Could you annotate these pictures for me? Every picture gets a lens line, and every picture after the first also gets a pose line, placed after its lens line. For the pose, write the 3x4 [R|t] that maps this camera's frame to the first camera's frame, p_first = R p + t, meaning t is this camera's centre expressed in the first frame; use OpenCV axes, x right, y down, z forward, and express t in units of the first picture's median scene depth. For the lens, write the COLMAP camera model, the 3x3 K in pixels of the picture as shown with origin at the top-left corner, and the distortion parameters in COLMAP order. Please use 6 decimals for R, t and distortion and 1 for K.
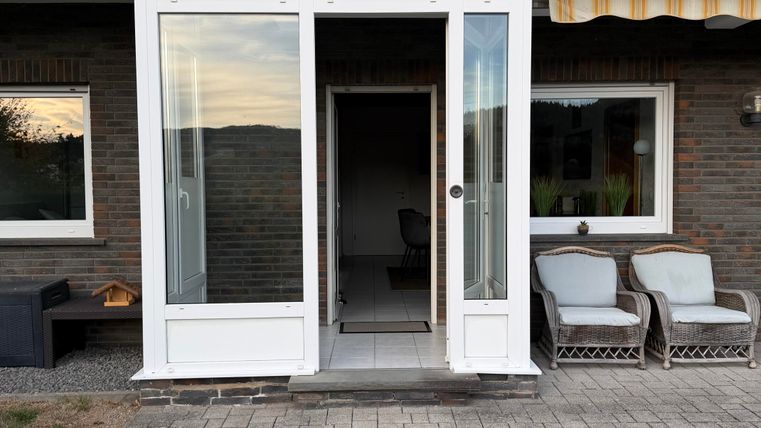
lens RADIAL K [[664.7, 0, 380.0], [0, 664.7, 220.0], [0, 0, 1]] dist [0.010201, -0.003746]
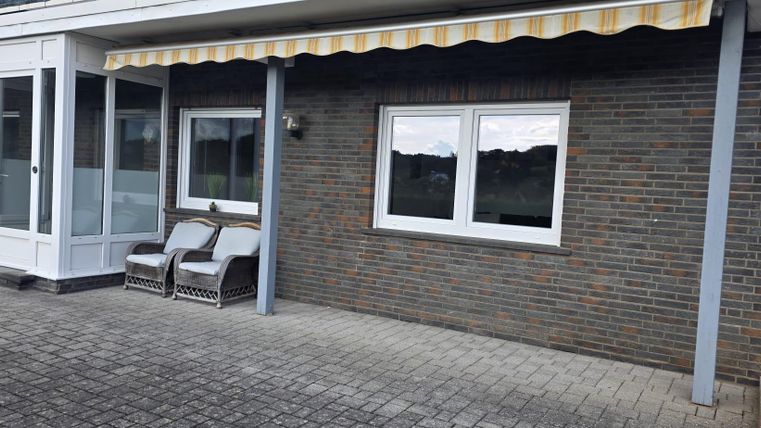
lens RADIAL K [[629.5, 0, 380.3], [0, 629.5, 208.9], [0, 0, 1]] dist [0.077139, -0.001434]
pose [[0.858710, 0.081912, -0.505873, 1.526061], [-0.089759, 0.995924, 0.008899, -0.032170], [0.504540, 0.037765, 0.862562, -0.001665]]
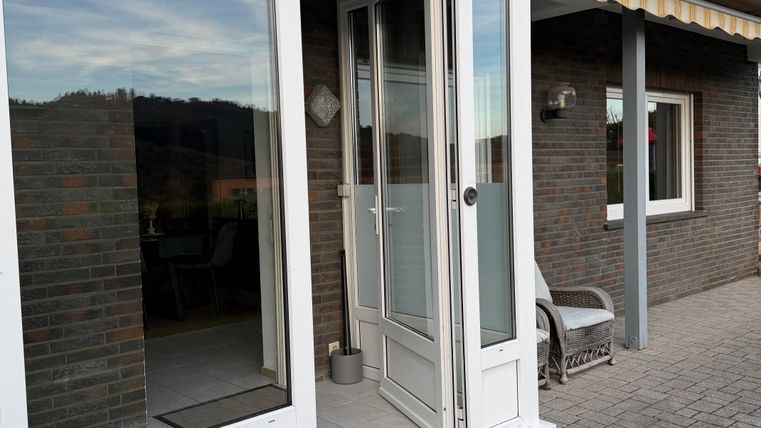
lens RADIAL K [[698.0, 0, 378.4], [0, 698.0, 213.6], [0, 0, 1]] dist [0.016281, 0.000000]
pose [[0.754718, -0.051257, 0.654044, -0.375584], [0.062019, 0.998053, 0.006651, -0.030227], [-0.653111, 0.035543, 0.756427, 0.432476]]
